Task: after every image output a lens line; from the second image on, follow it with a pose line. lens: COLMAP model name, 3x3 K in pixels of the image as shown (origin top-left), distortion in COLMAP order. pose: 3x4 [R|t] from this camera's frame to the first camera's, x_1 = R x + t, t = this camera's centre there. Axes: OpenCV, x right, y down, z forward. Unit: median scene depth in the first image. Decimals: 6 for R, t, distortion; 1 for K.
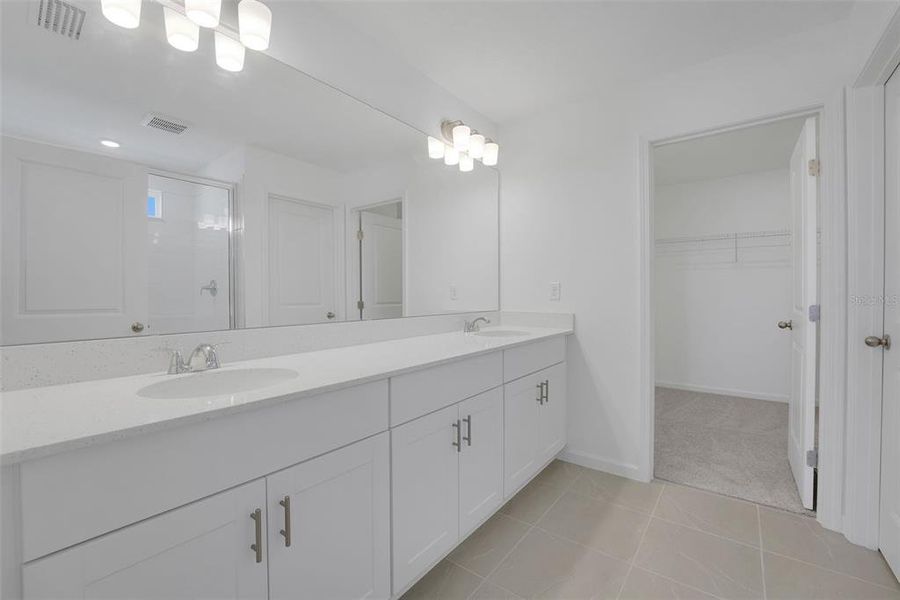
lens RADIAL K [[376.5, 0, 441.6], [0, 376.5, 301.5], [0, 0, 1]] dist [-0.026198, -0.000078]
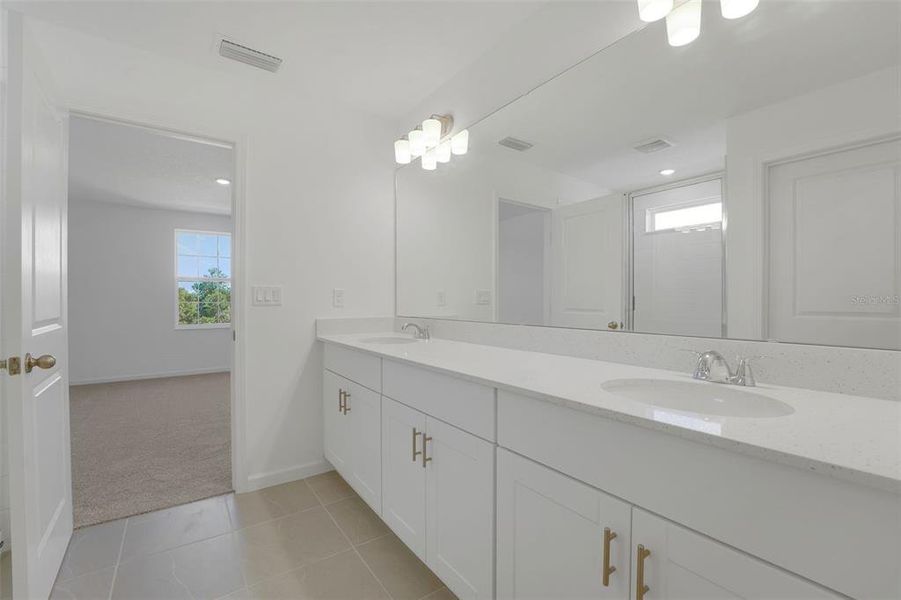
lens RADIAL K [[376.9, 0, 442.1], [0, 376.9, 301.5], [0, 0, 1]] dist [-0.026198, -0.000078]
pose [[-0.287752, 0.005611, -0.957689, 0.572932], [-0.017751, 0.999780, 0.011192, -0.013897], [0.957540, 0.020221, -0.287589, 0.831135]]
